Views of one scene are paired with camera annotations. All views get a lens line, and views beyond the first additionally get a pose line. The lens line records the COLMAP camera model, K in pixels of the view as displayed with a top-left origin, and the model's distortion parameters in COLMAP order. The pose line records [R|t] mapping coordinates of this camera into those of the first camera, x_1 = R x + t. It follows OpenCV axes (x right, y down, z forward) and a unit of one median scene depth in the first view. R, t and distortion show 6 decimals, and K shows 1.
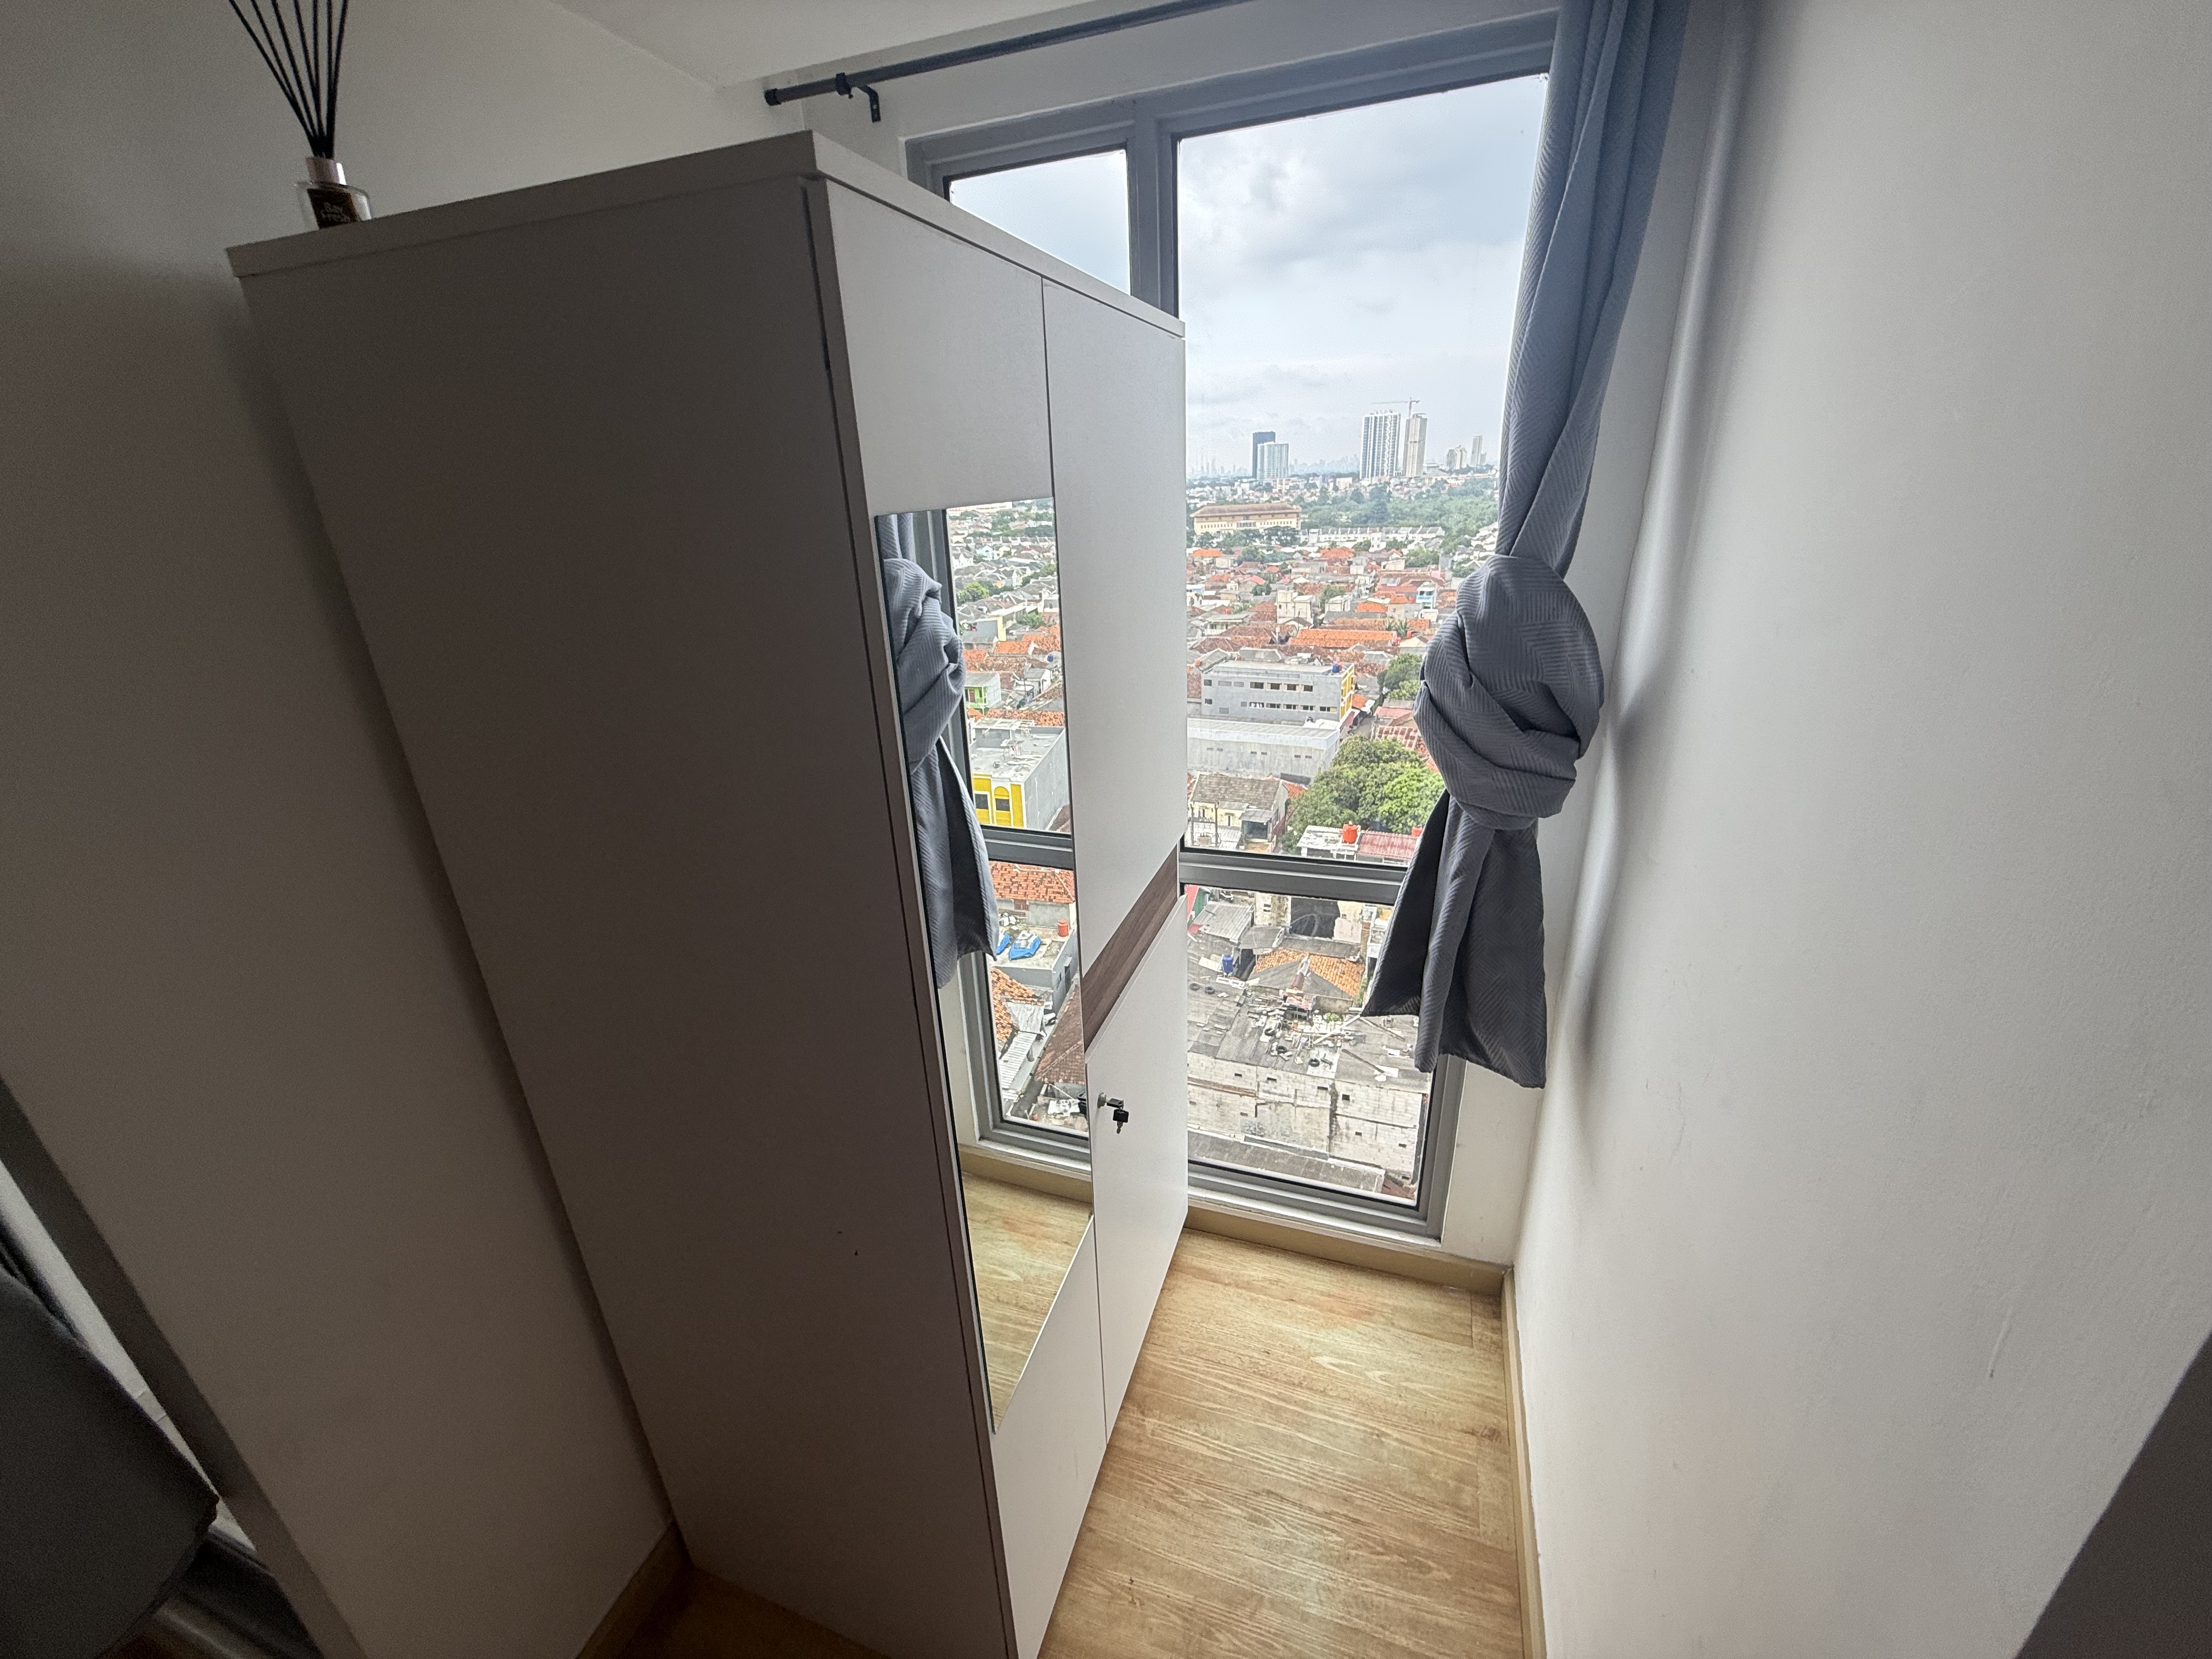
lens RADIAL K [[880.9, 0, 1099.1], [0, 880.9, 833.0], [0, 0, 1]] dist [-0.001338, -0.000557]
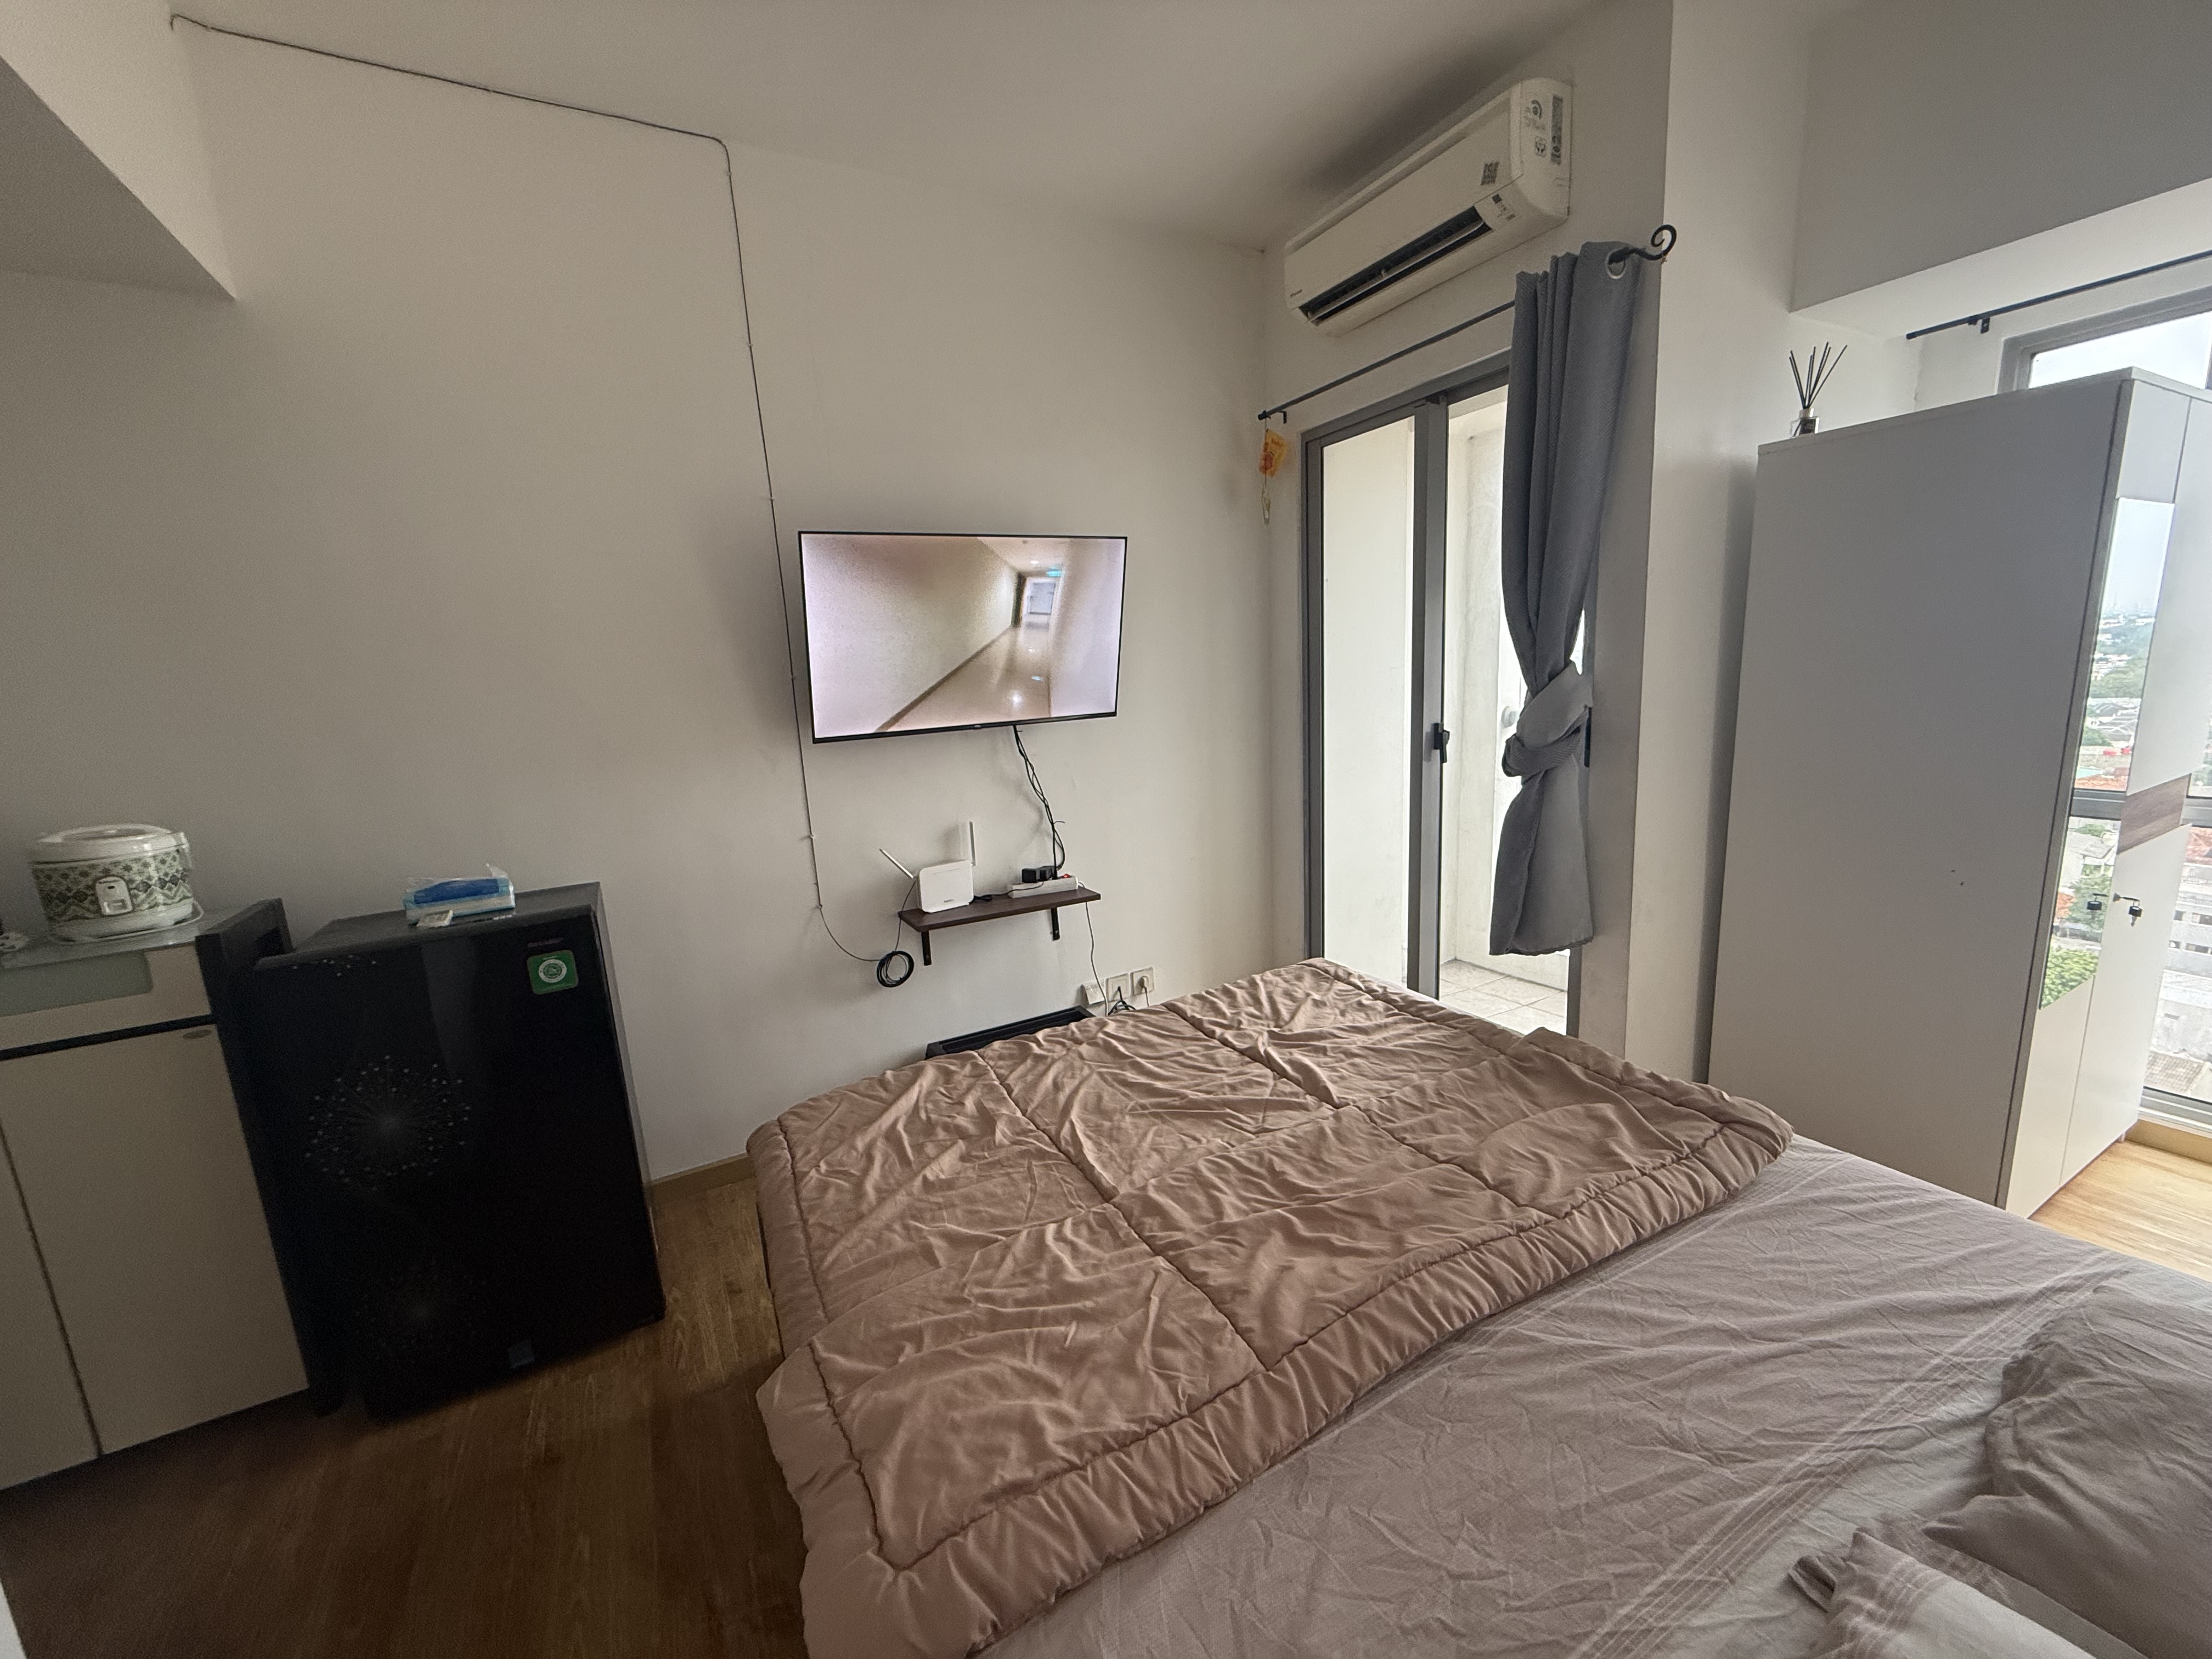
lens RADIAL K [[880.9, 0, 1099.1], [0, 880.9, 833.0], [0, 0, 1]] dist [-0.001338, -0.000557]
pose [[0.748986, 0.124243, -0.650834, -0.330953], [-0.227863, 0.970649, -0.076932, 0.689879], [0.622173, 0.205922, 0.755313, -1.220486]]
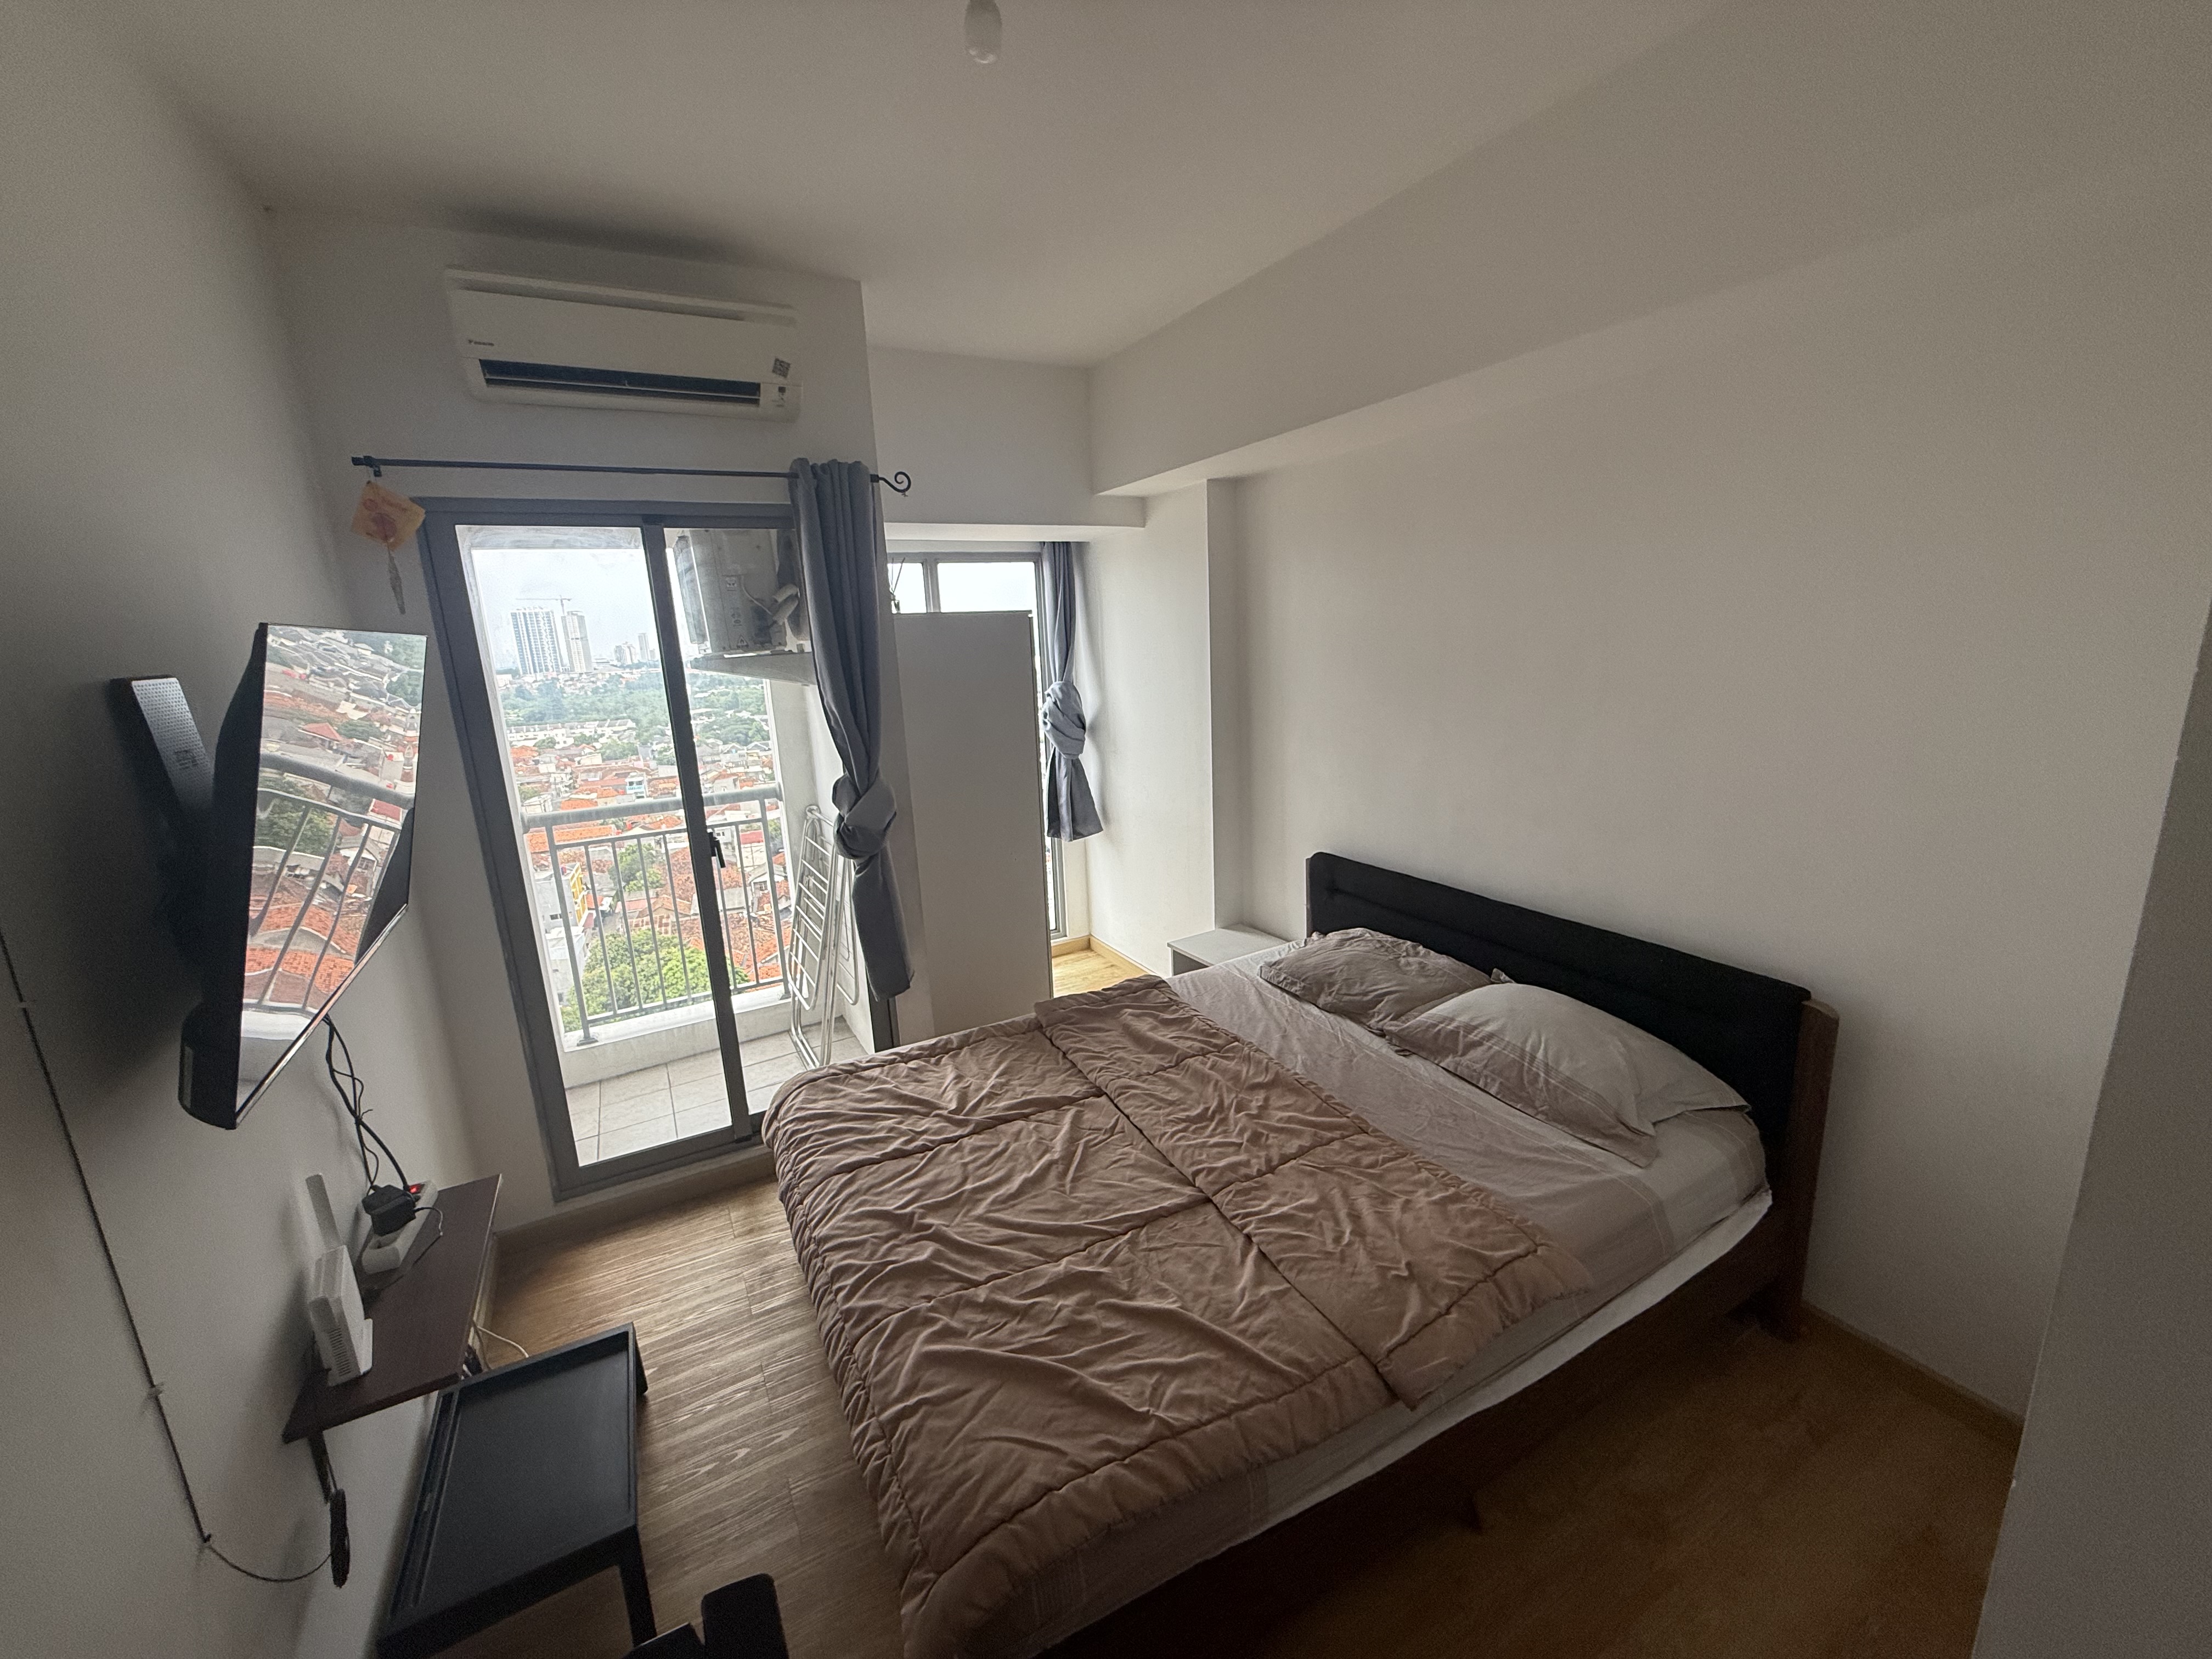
lens RADIAL K [[880.9, 0, 1099.1], [0, 880.9, 833.0], [0, 0, 1]] dist [-0.001338, -0.000557]
pose [[0.666024, -0.150573, 0.730575, -1.984114], [0.294021, 0.953113, -0.071603, 0.535479], [-0.685539, 0.262493, 0.679068, -1.301656]]
